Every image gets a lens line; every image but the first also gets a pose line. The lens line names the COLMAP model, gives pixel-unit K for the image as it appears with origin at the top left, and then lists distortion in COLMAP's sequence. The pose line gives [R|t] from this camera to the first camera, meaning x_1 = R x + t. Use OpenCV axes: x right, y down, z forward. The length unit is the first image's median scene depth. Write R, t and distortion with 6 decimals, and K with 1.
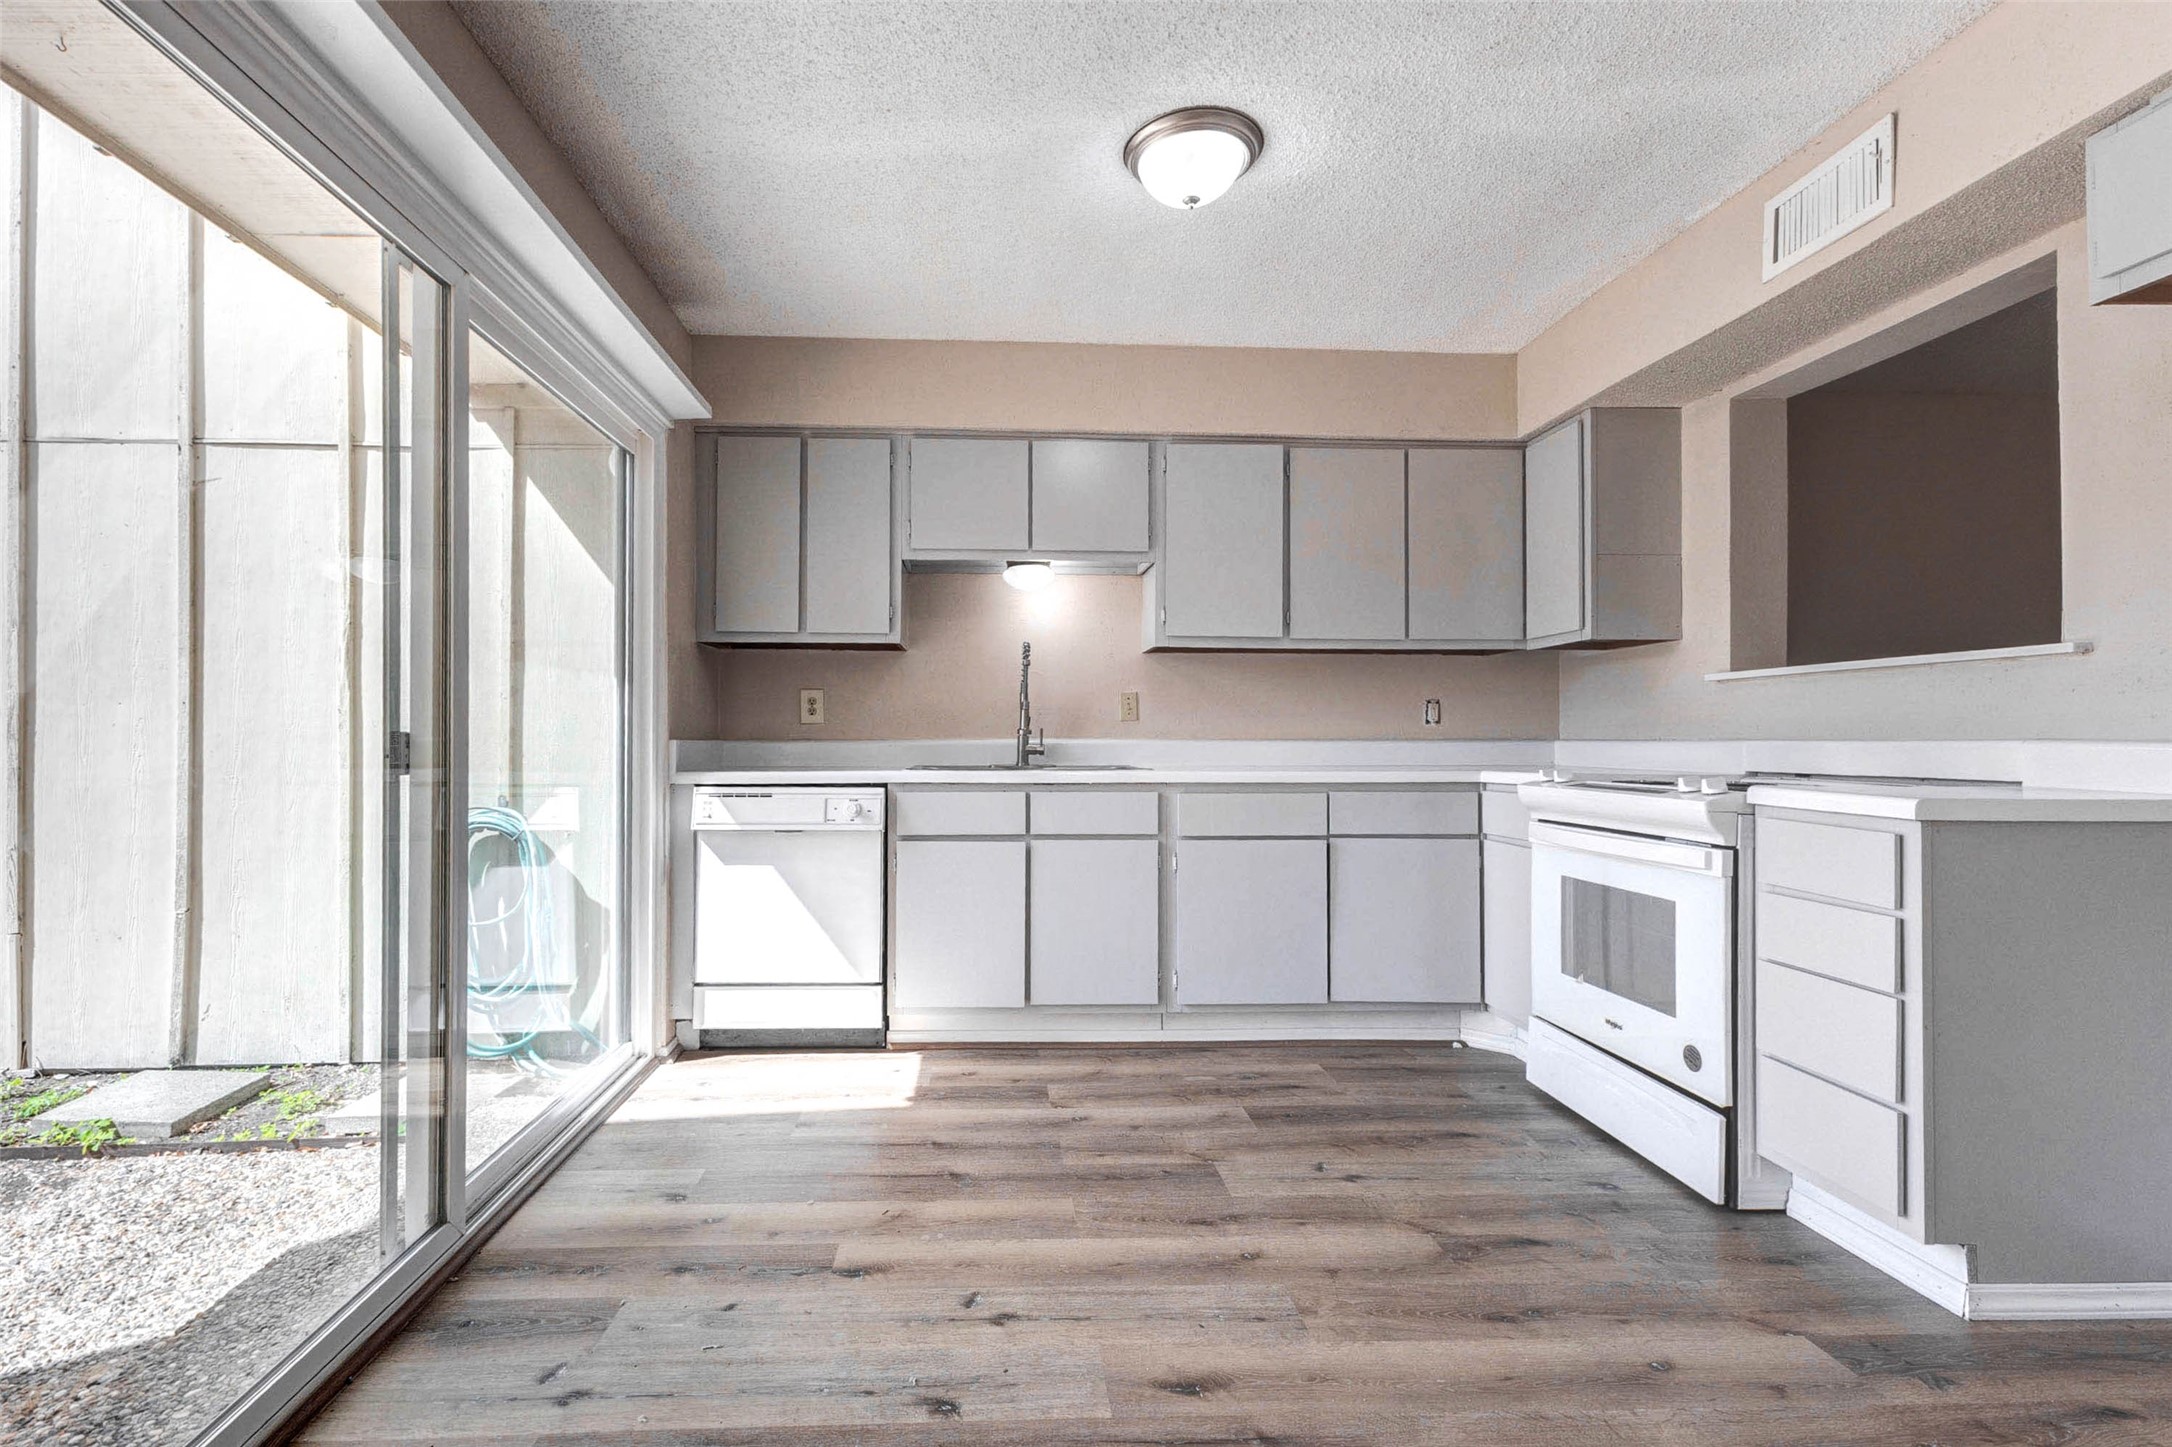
lens RADIAL K [[988.6, 0, 1031.2], [0, 988.6, 731.9], [0, 0, 1]] dist [0.011660, -0.002174]
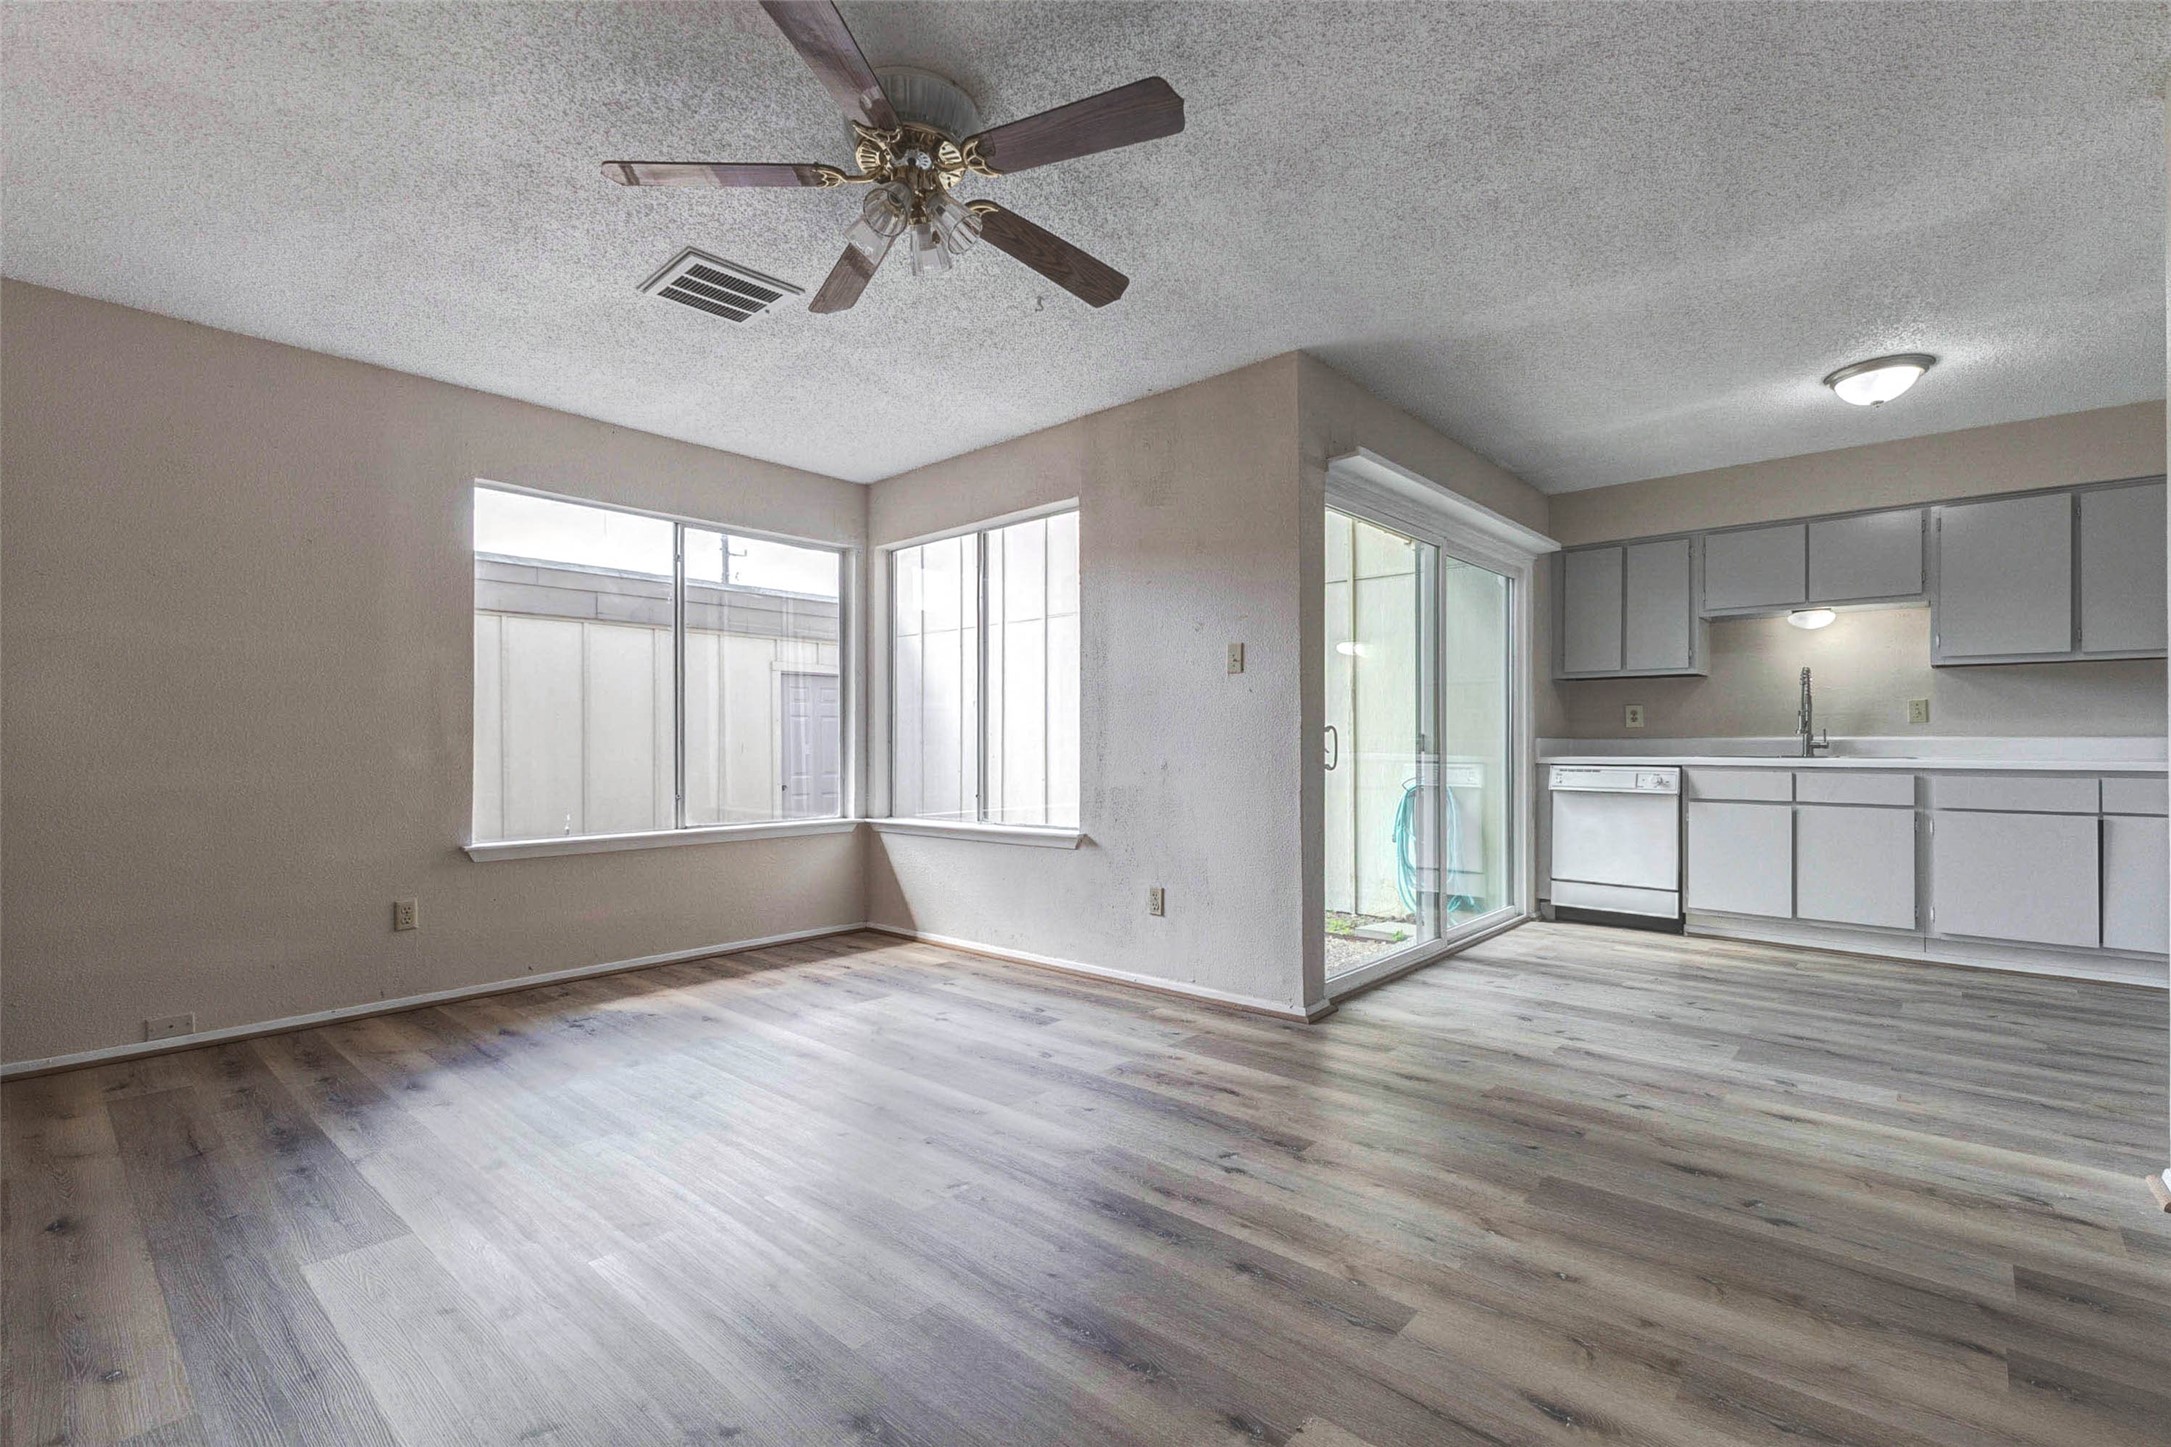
lens RADIAL K [[988.1, 0, 1045.8], [0, 988.1, 741.2], [0, 0, 1]] dist [0.011660, -0.002174]
pose [[0.693114, -0.002395, -0.720824, 0.293995], [0.002440, 0.999997, -0.000976, 0.013676], [0.720824, -0.001083, 0.693117, -0.831393]]
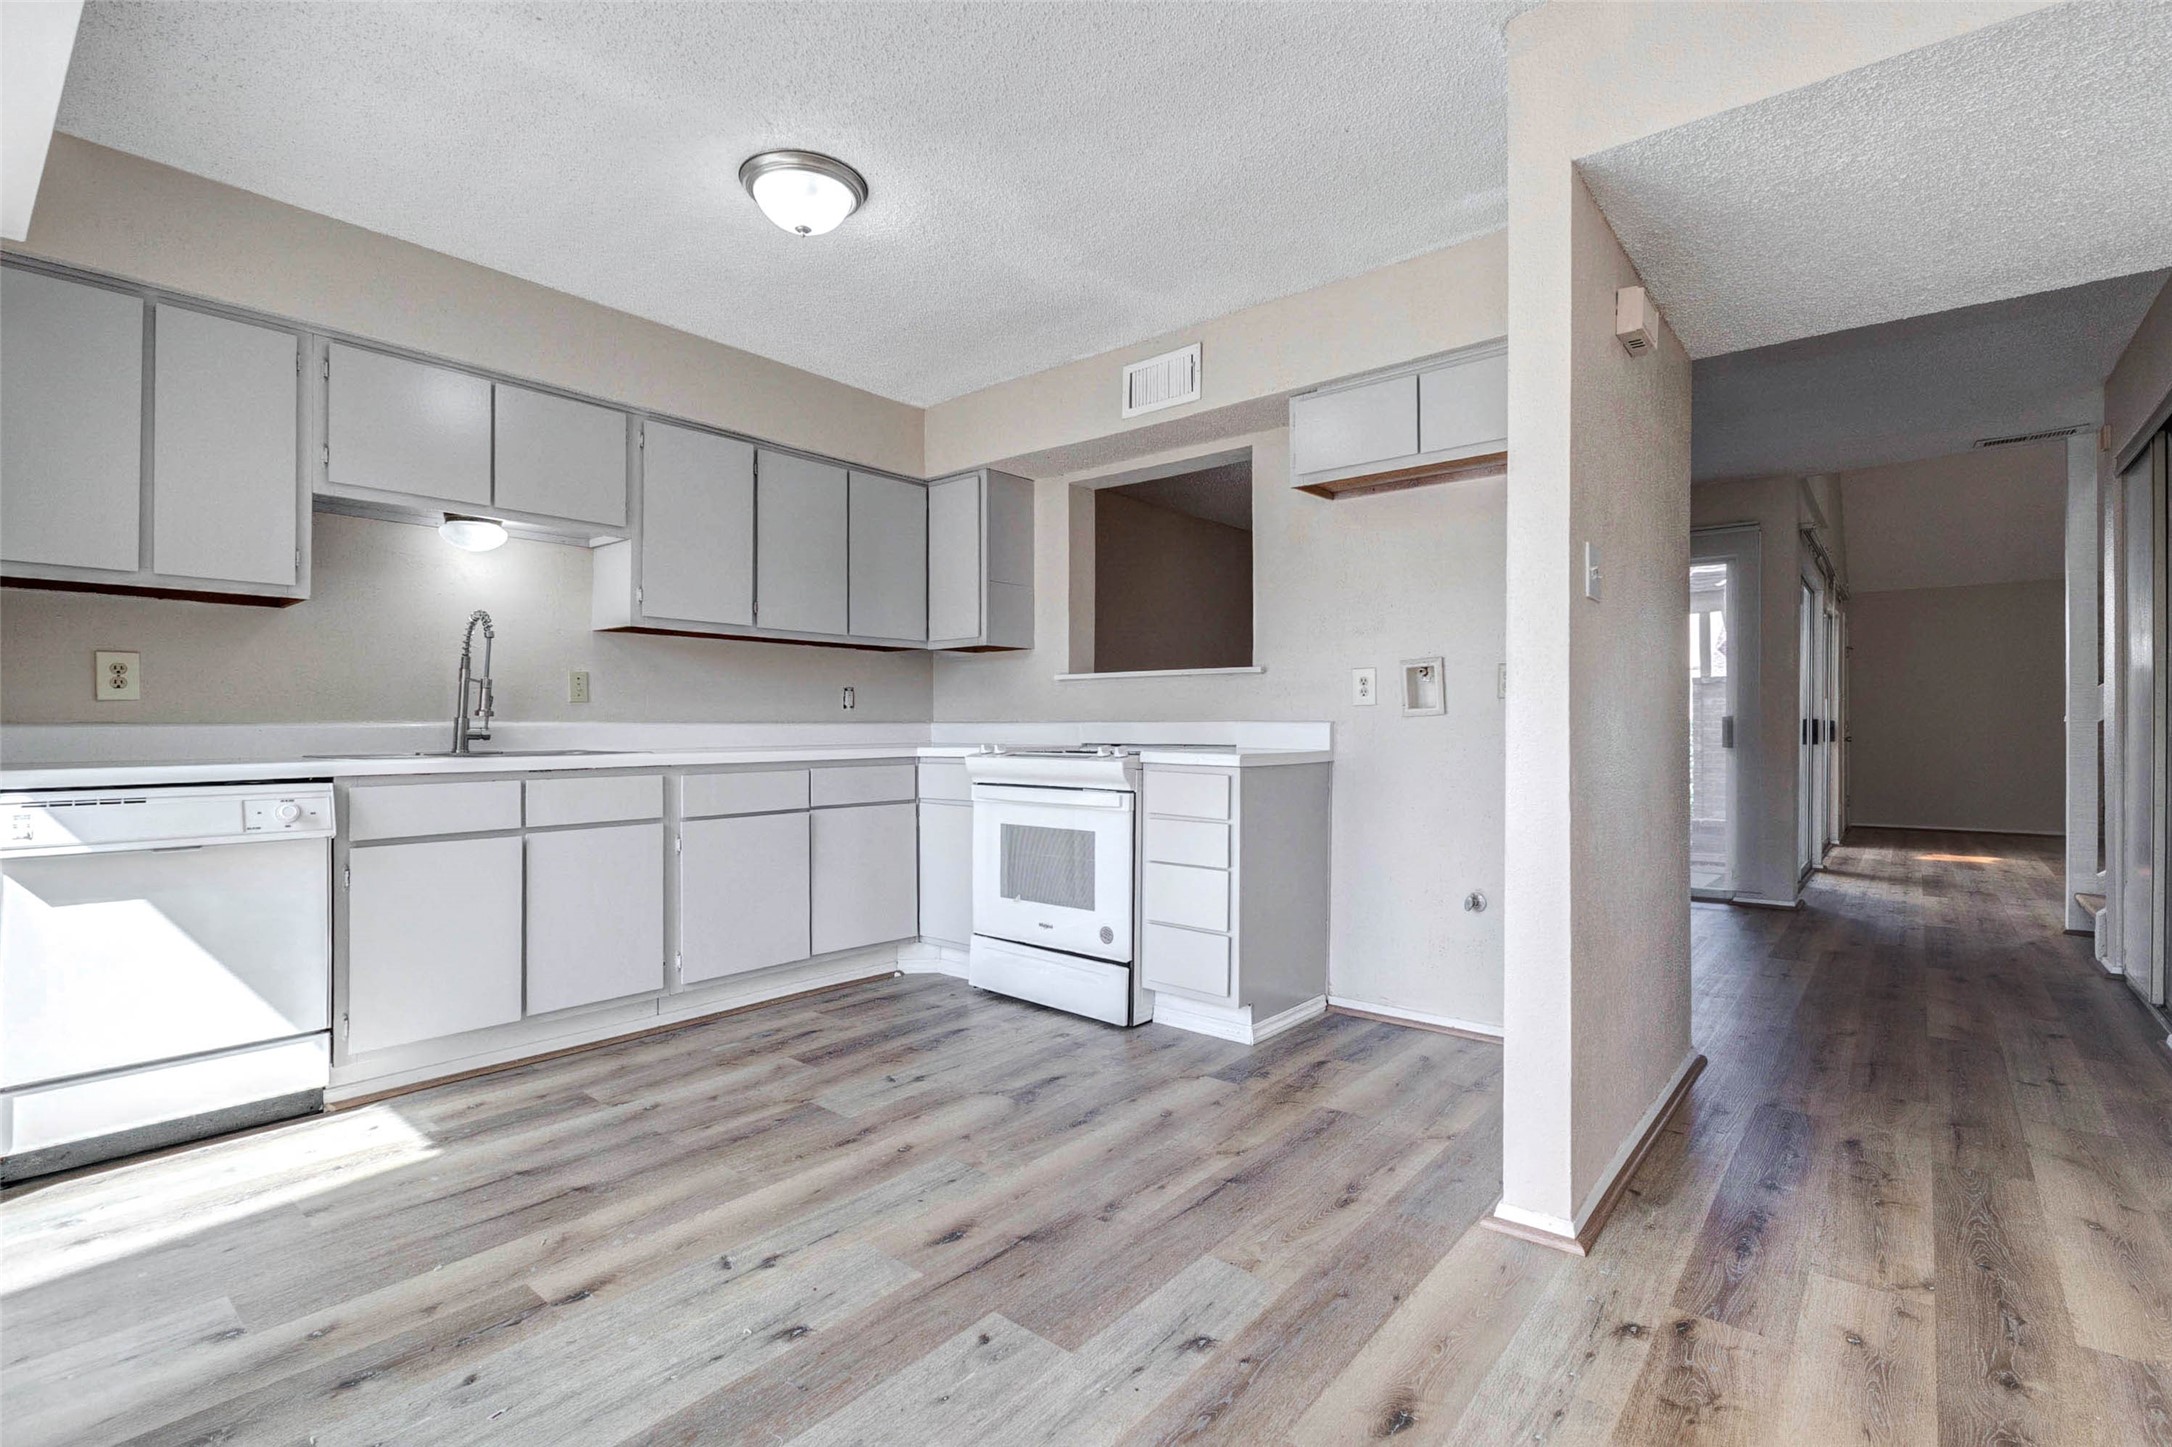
lens RADIAL K [[1001.5, 0, 1079.1], [0, 1001.5, 728.5], [0, 0, 1]] dist [-0.005048, -0.001061]
pose [[0.671292, -0.006050, 0.741168, -0.342148], [-0.003484, 0.999930, 0.011318, 0.001450], [-0.741185, -0.010180, 0.671224, 0.019495]]
